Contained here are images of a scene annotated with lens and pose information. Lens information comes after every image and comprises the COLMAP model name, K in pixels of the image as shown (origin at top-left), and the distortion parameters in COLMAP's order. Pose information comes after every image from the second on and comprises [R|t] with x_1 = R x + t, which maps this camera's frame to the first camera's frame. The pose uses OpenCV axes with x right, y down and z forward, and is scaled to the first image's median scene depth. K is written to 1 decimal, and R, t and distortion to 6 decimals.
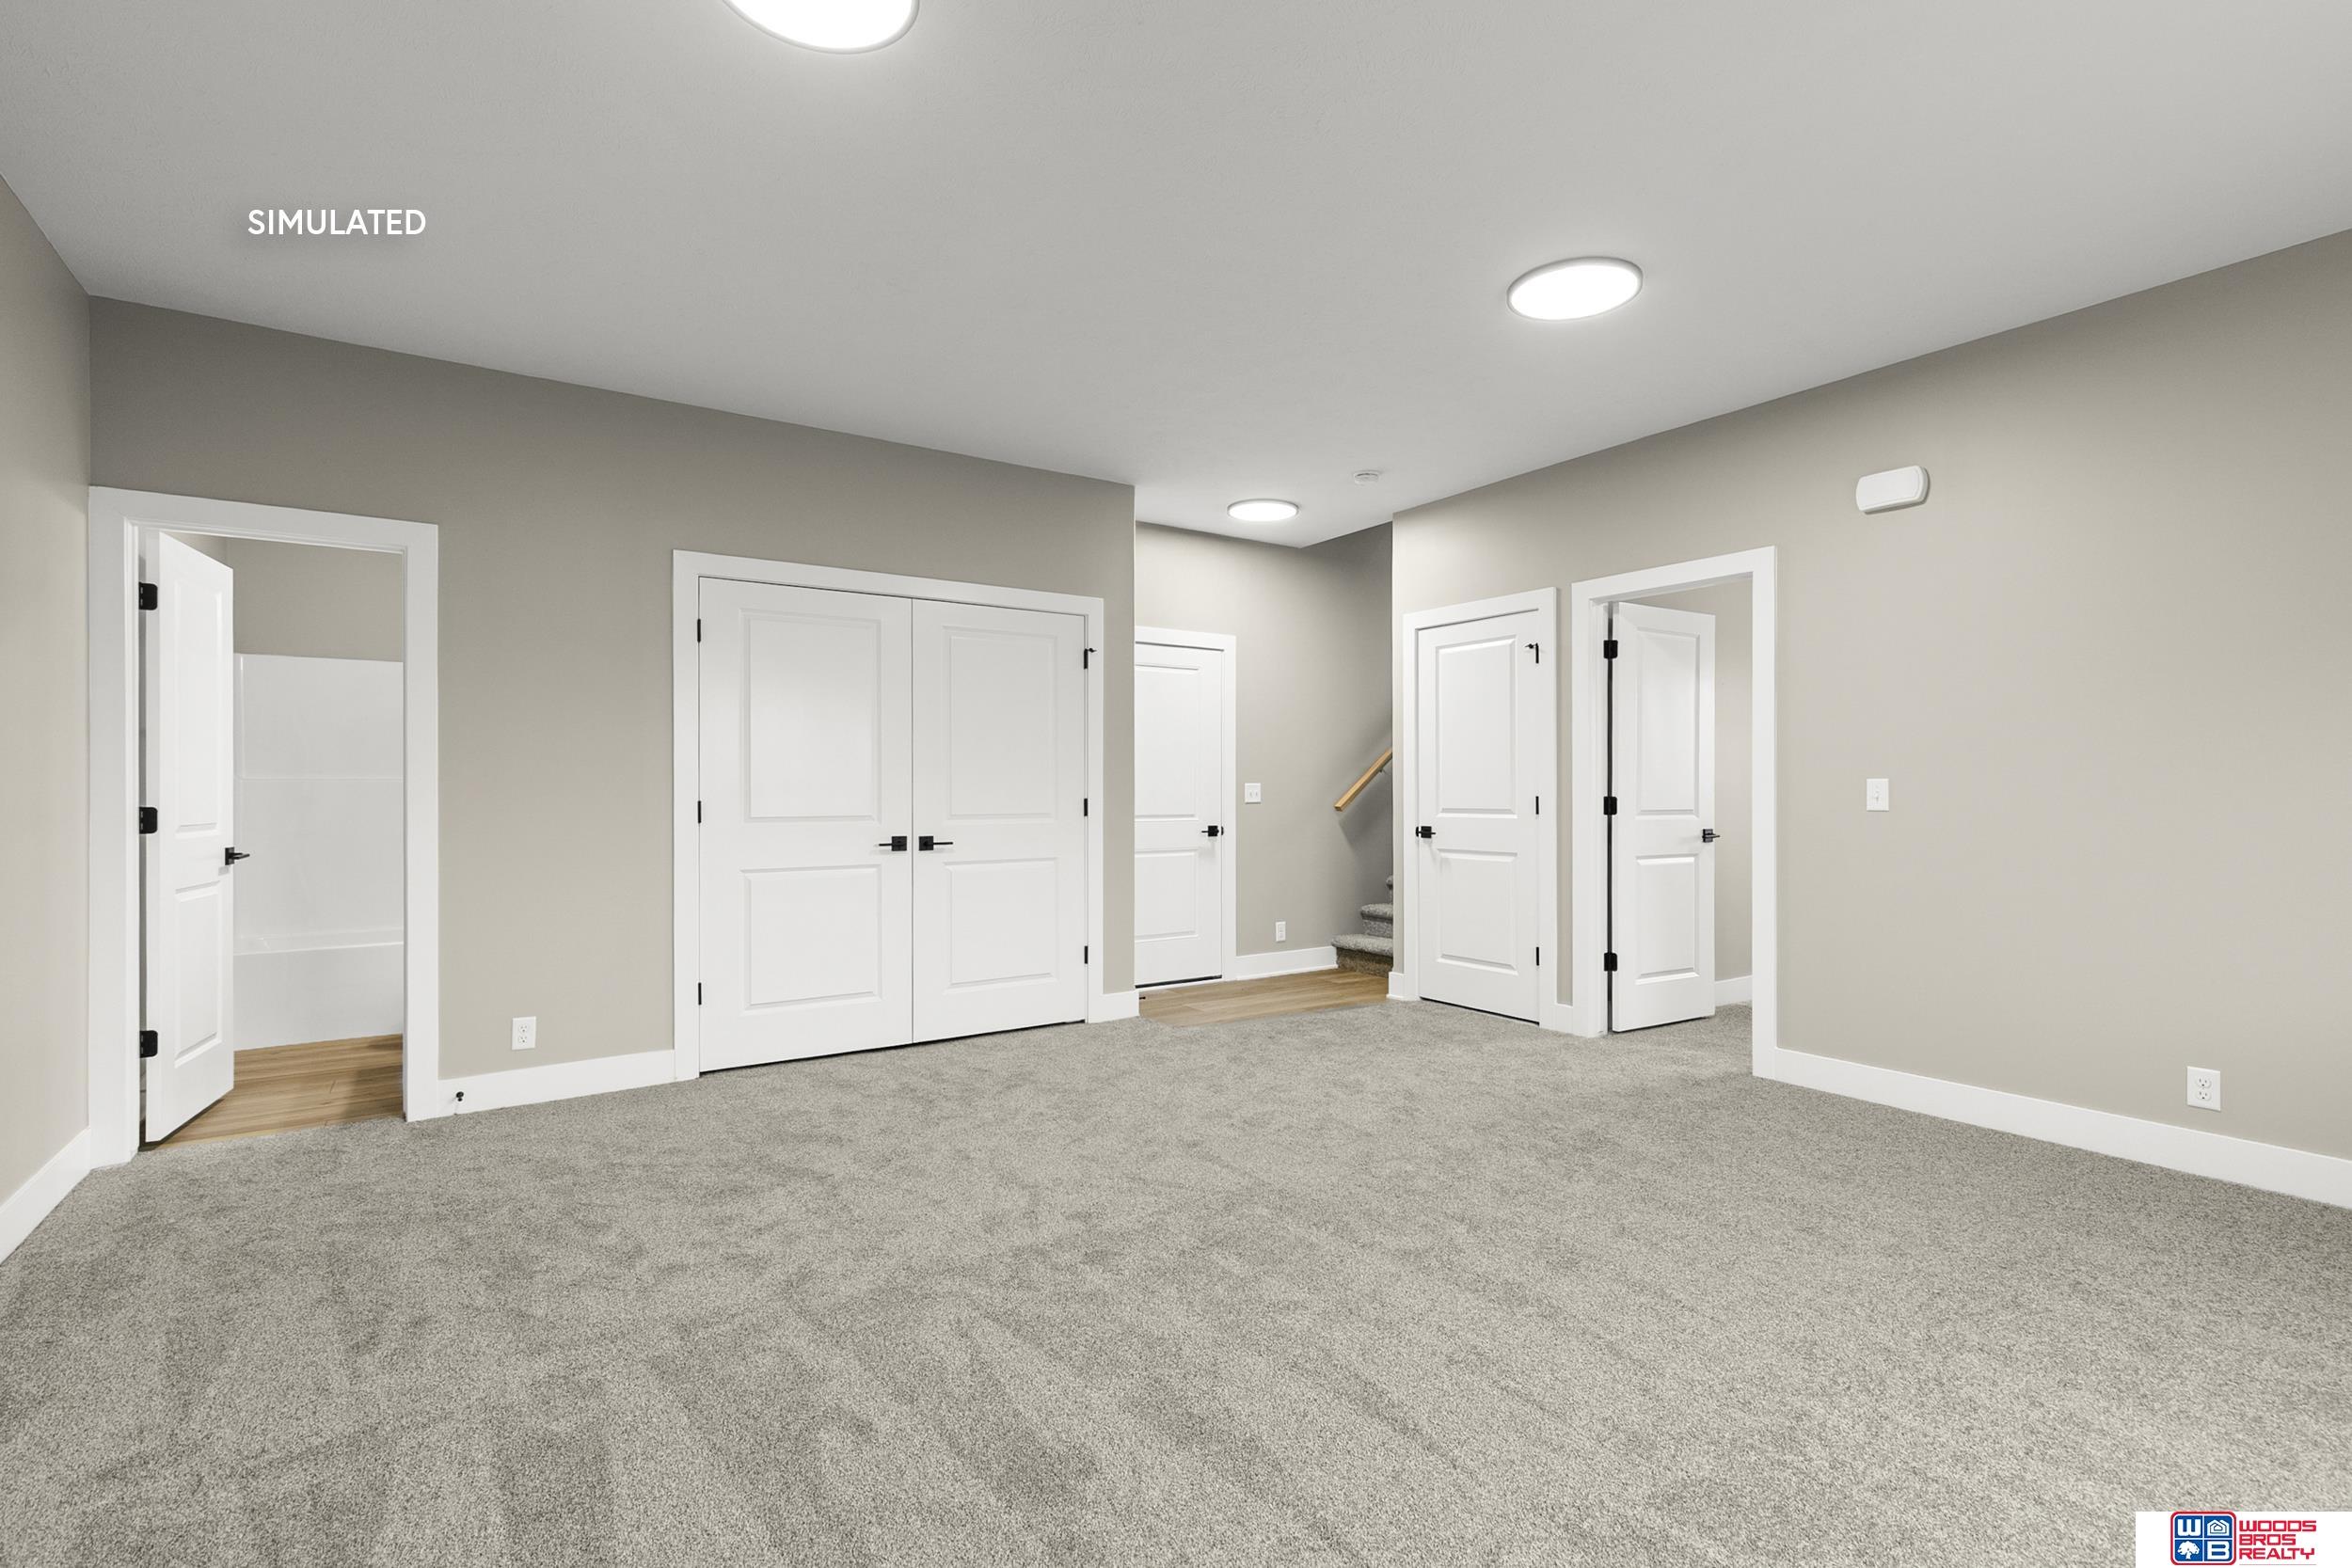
lens RADIAL K [[1075.9, 0, 1190.4], [0, 1075.9, 789.3], [0, 0, 1]] dist [0.010649, -0.000119]
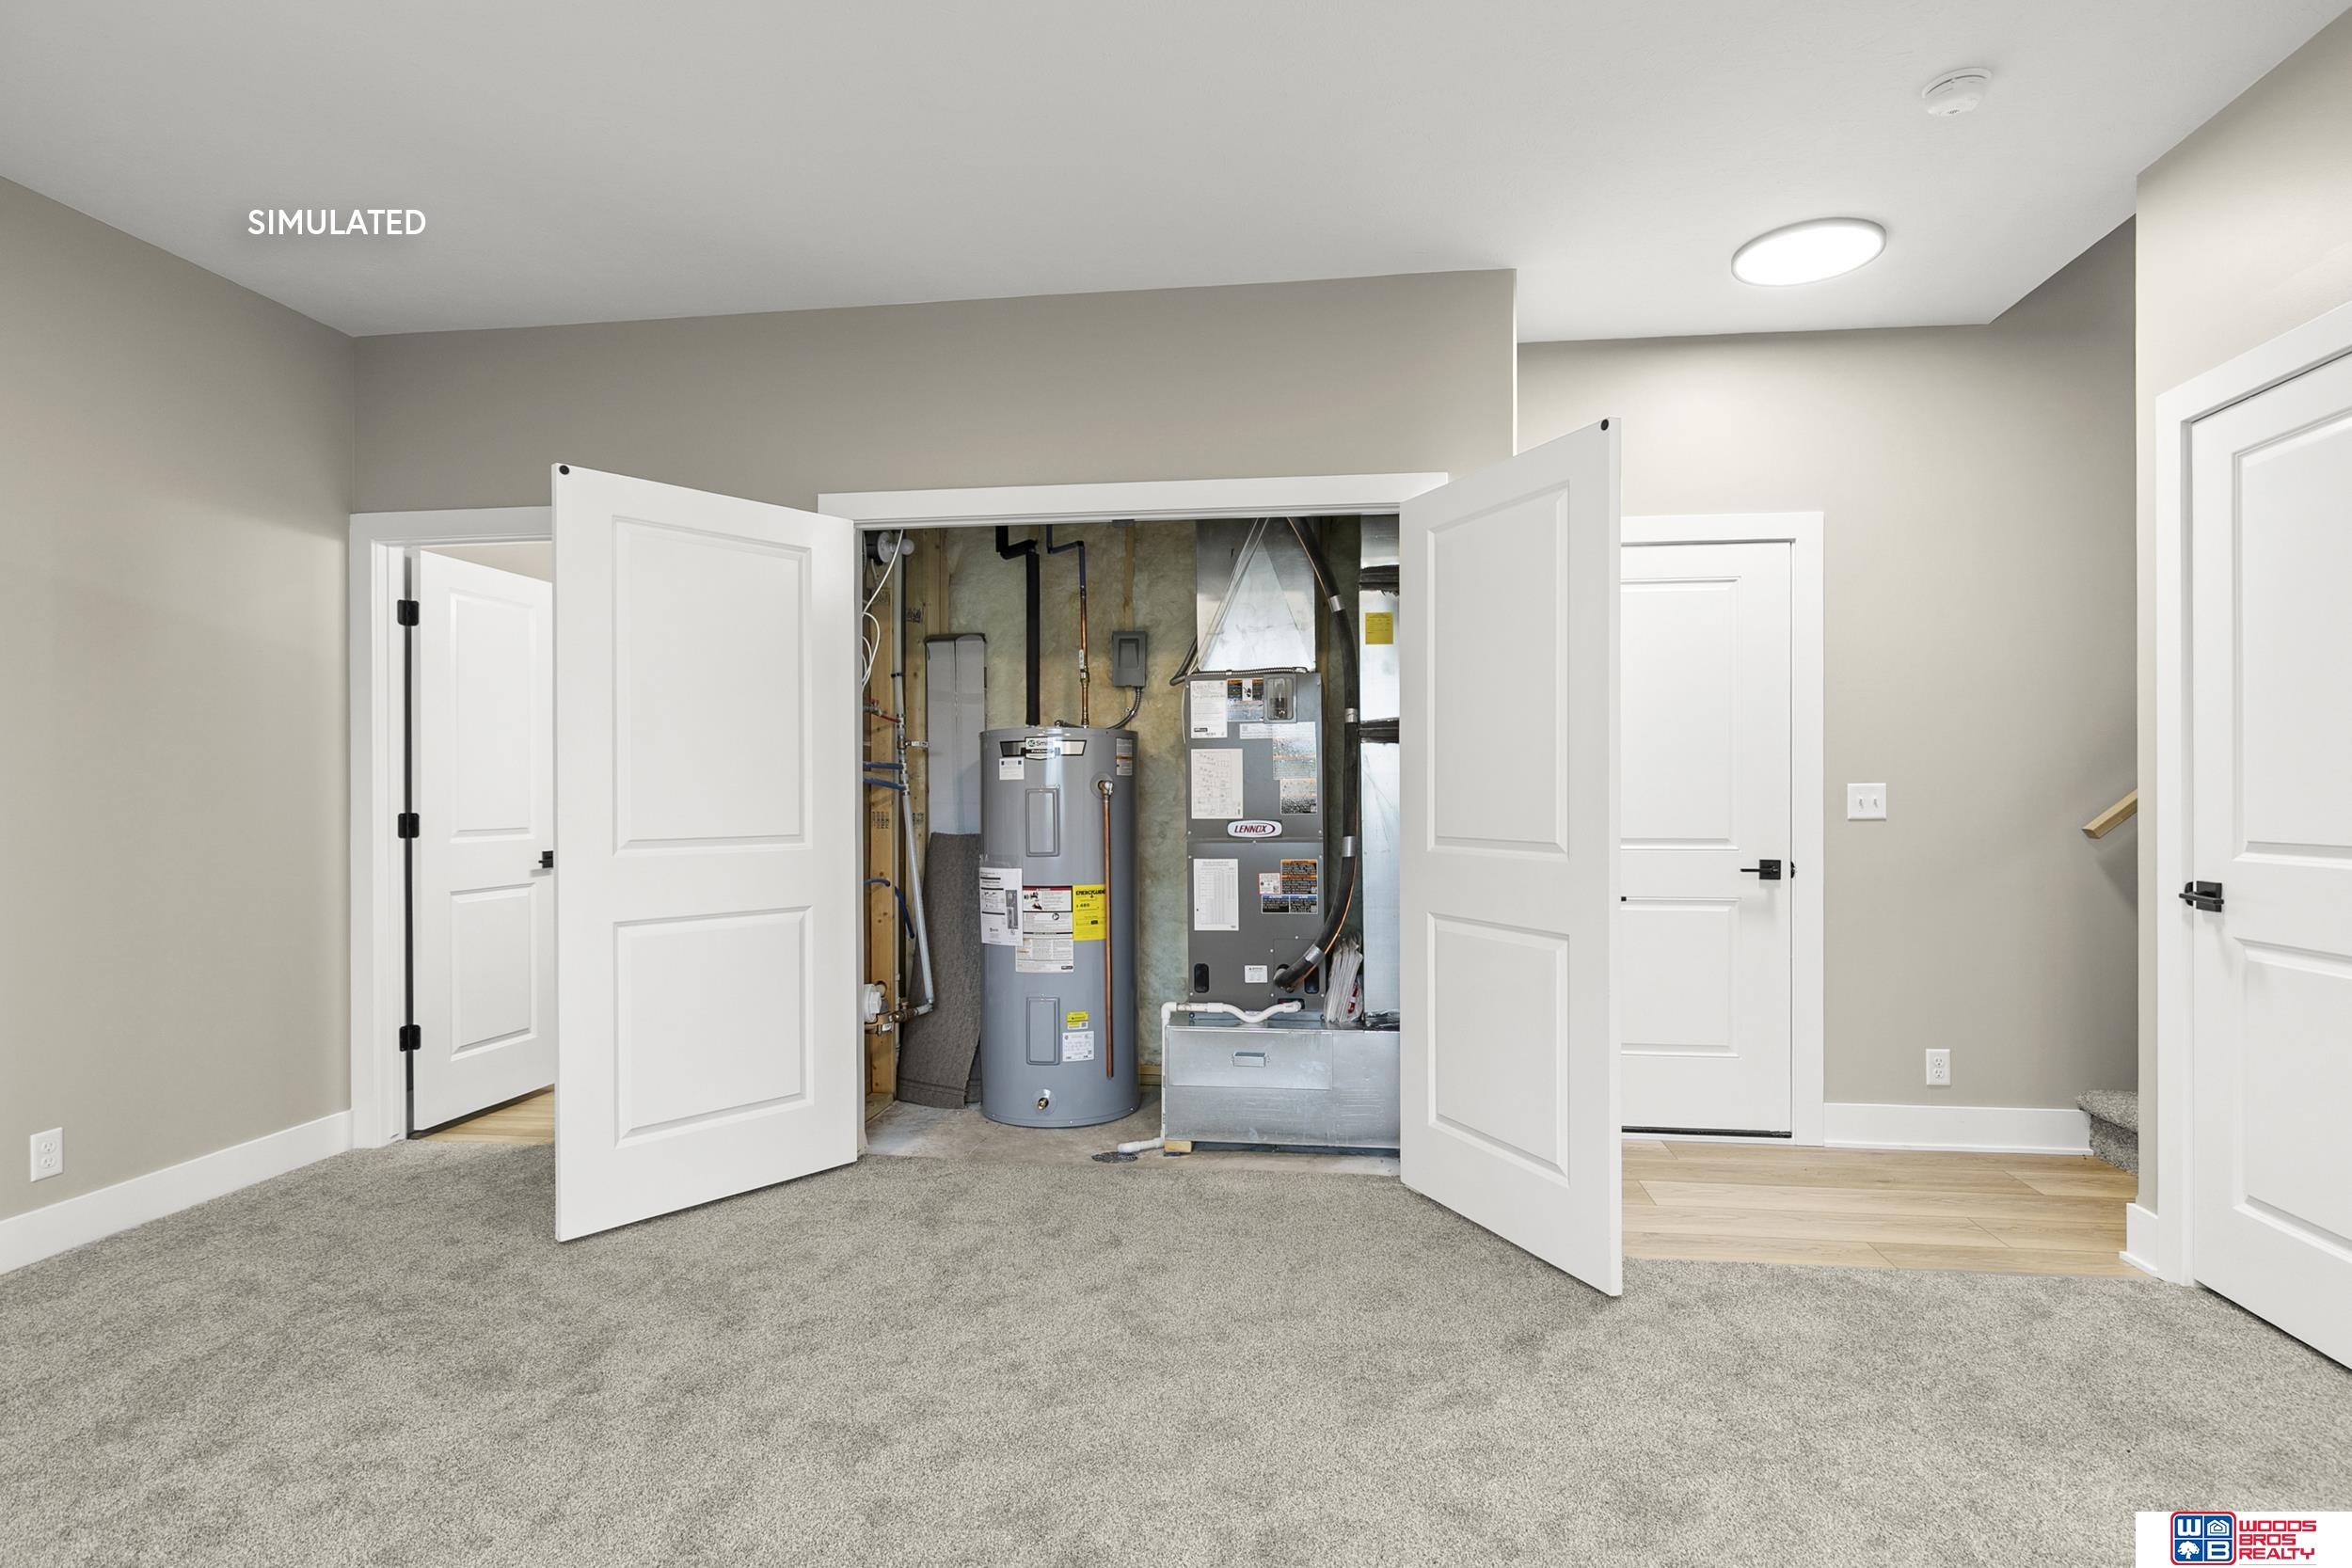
lens RADIAL K [[1201.2, 0, 1180.6], [0, 1201.2, 792.8], [0, 0, 1]] dist [-0.001533, 0.000533]
pose [[0.752196, 0.000235, -0.658939, 0.249066], [0.001362, 0.999997, 0.001911, -0.002822], [0.658938, -0.002335, 0.752194, 0.418120]]
